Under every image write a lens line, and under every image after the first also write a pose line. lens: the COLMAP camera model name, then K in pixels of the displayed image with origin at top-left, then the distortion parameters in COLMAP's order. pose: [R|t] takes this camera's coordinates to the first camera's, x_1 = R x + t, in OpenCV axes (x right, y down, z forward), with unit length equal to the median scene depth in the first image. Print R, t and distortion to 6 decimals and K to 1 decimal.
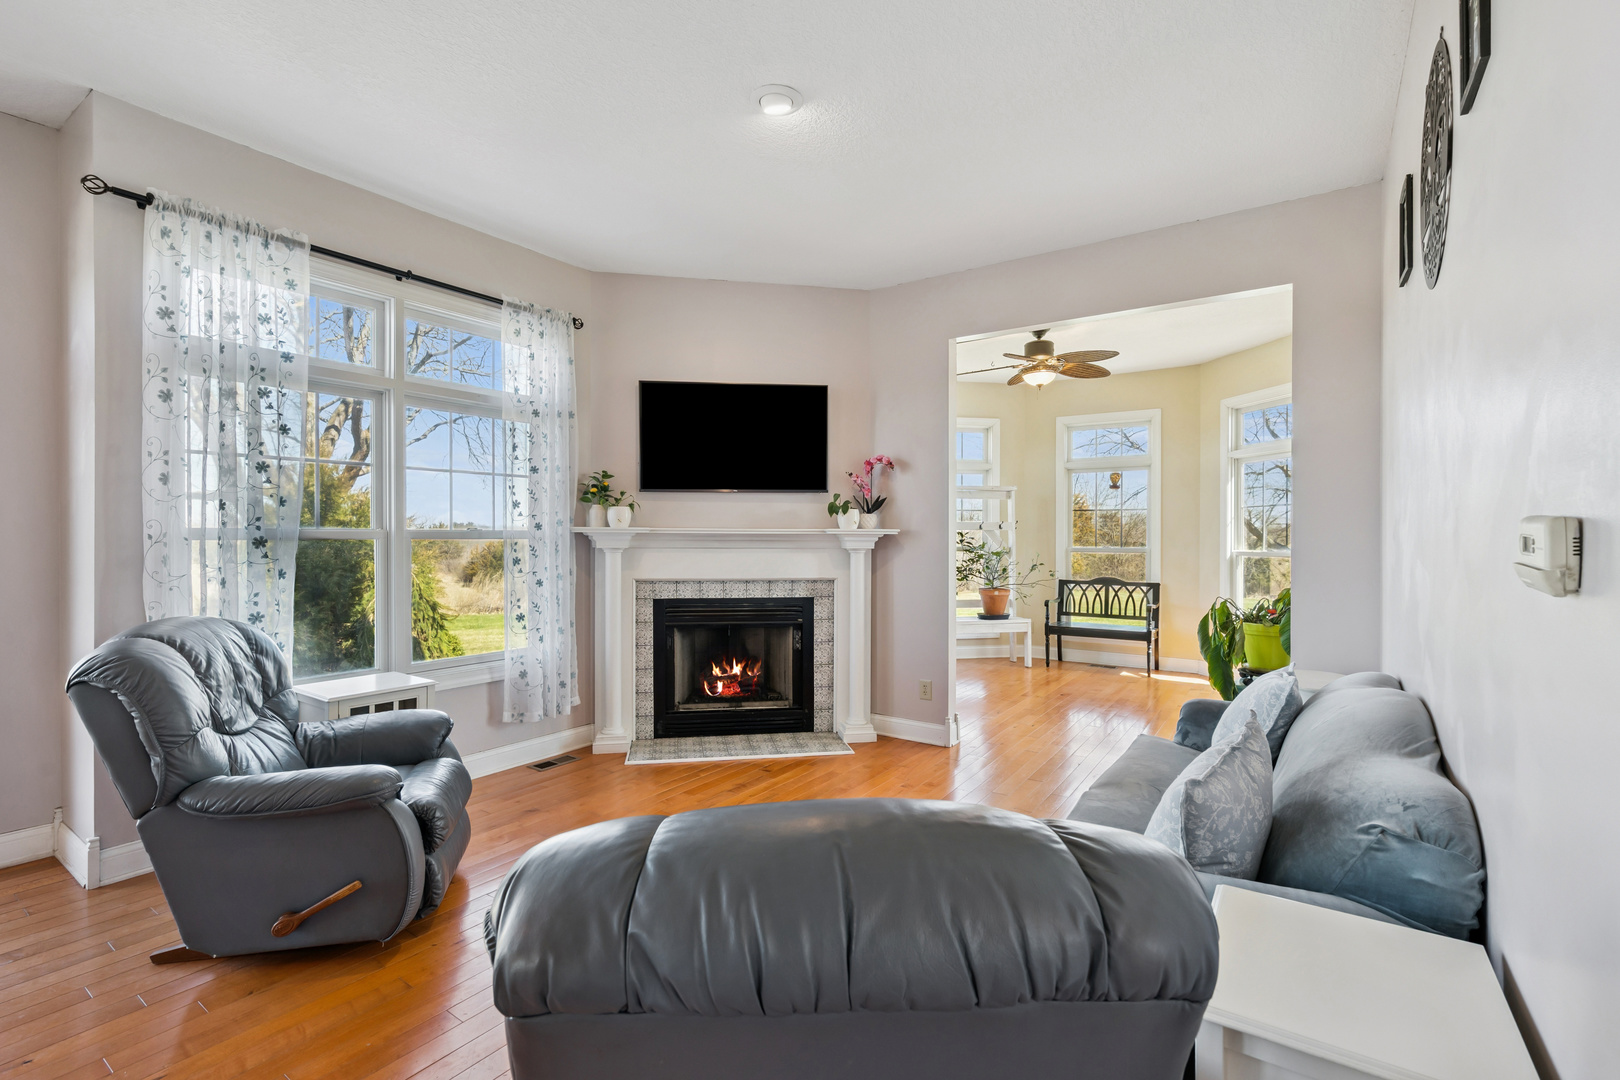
lens RADIAL K [[729.5, 0, 810.0], [0, 729.5, 540.0], [0, 0, 1]] dist [0.000536, 0.000054]
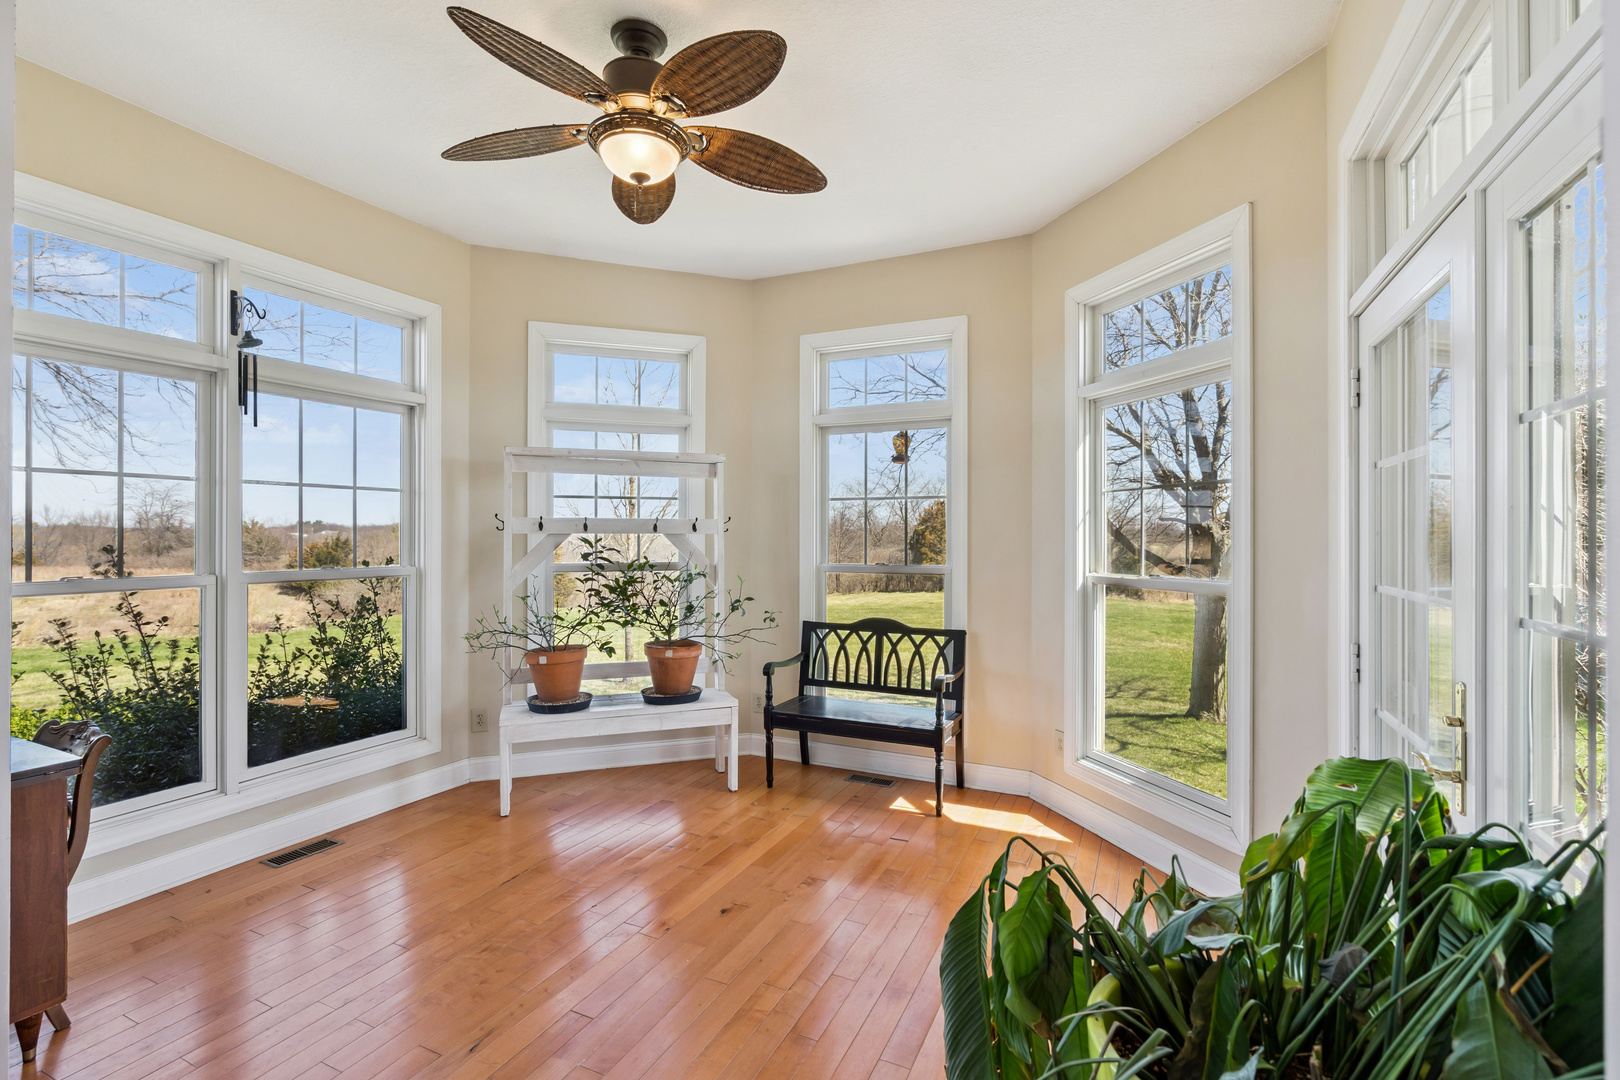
lens RADIAL K [[733.8, 0, 811.7], [0, 733.8, 533.1], [0, 0, 1]] dist [-0.002188, 0.000114]
pose [[0.987411, 0.003522, 0.158135, 0.270350], [-0.001971, 0.999948, -0.009962, -0.008409], [-0.158162, 0.009525, 0.987367, 0.459772]]
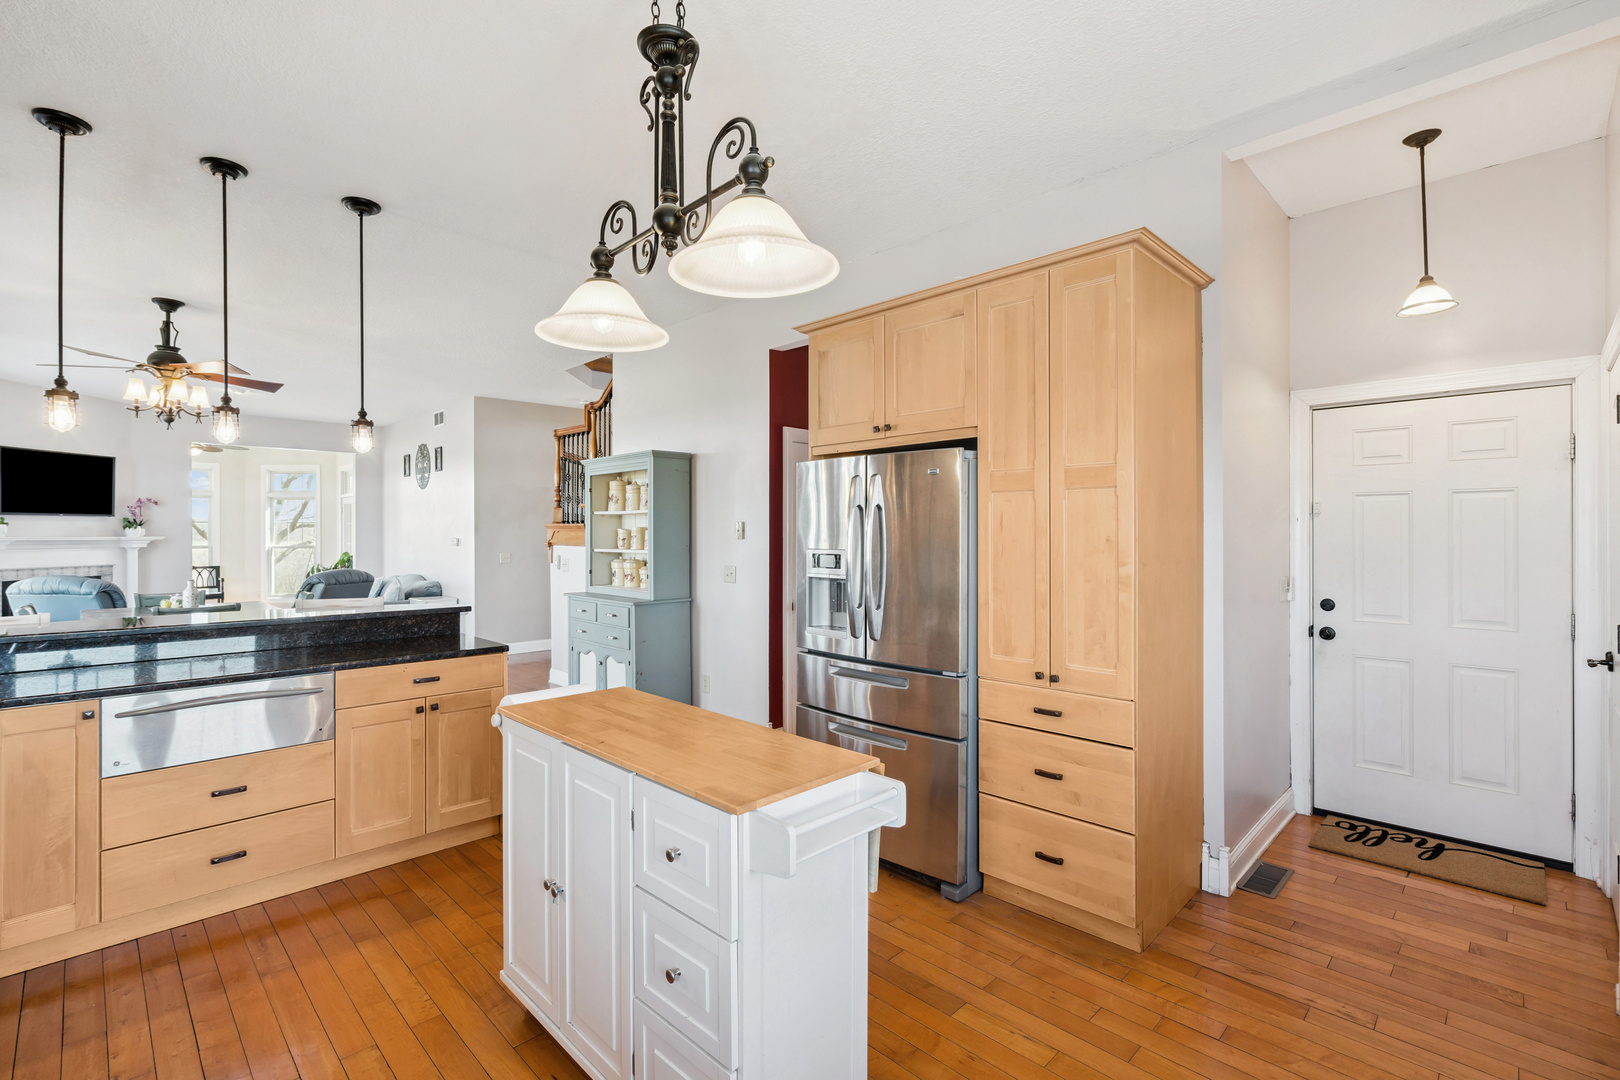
lens RADIAL K [[733.8, 0, 811.7], [0, 733.8, 533.1], [0, 0, 1]] dist [-0.002188, 0.000114]
pose [[0.189501, -0.001099, 0.981880, -0.913540], [0.008690, 0.999962, -0.000558, -0.005044], [-0.981842, 0.008638, 0.189503, -0.661644]]
